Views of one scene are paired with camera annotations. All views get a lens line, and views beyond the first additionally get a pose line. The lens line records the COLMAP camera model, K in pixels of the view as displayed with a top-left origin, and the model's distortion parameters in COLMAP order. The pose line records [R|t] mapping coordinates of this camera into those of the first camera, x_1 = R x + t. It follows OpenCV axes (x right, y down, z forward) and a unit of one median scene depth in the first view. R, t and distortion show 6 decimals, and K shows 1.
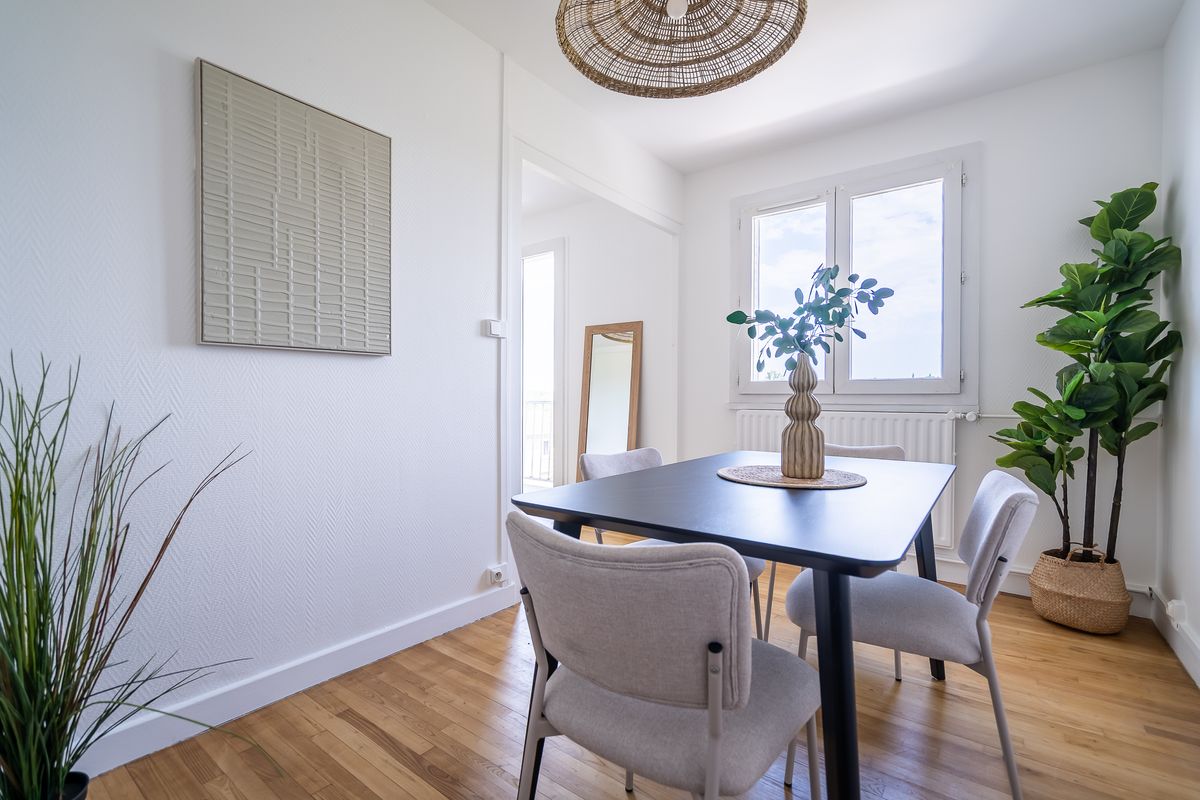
lens RADIAL K [[548.4, 0, 592.7], [0, 548.4, 402.6], [0, 0, 1]] dist [-0.002825, 0.001418]
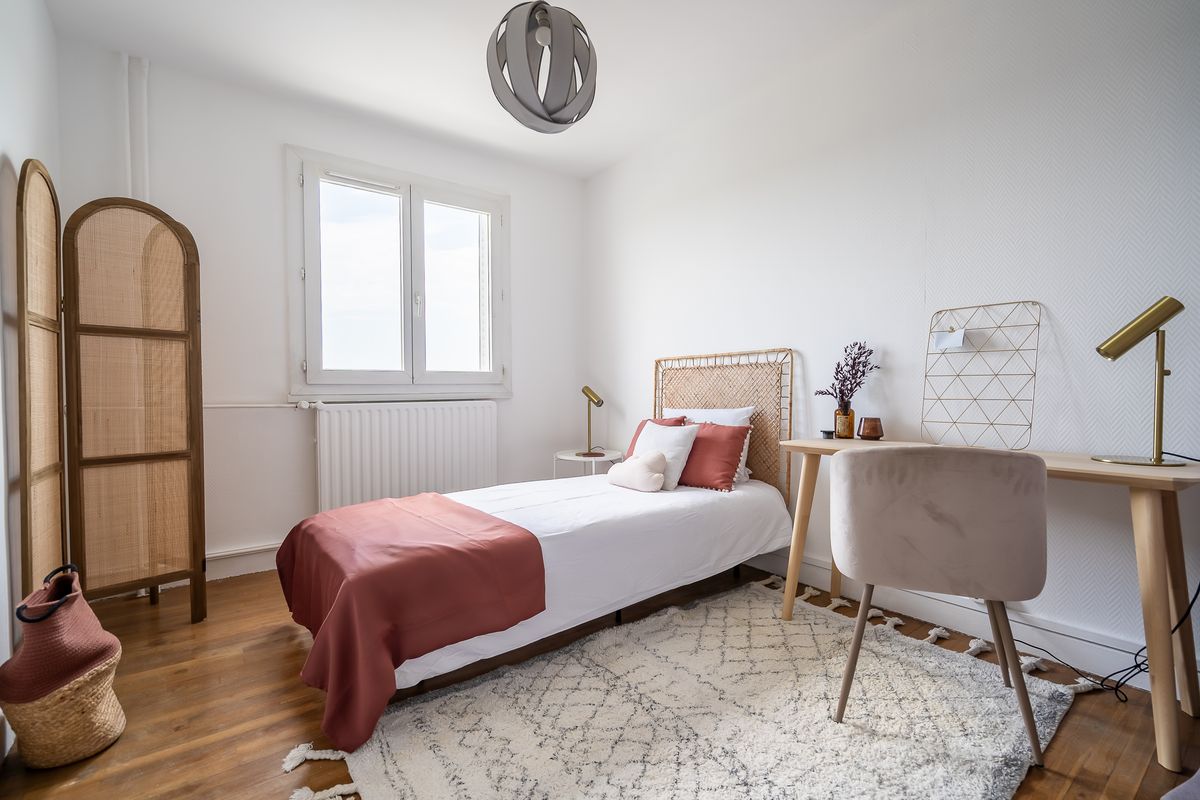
lens RADIAL K [[548.4, 0, 592.7], [0, 548.4, 402.6], [0, 0, 1]] dist [-0.002825, 0.001418]
pose [[0.258097, -0.025016, 0.965795, -0.487826], [0.014146, 0.999655, 0.022113, 0.000325], [-0.966015, 0.007955, 0.258362, 0.419108]]
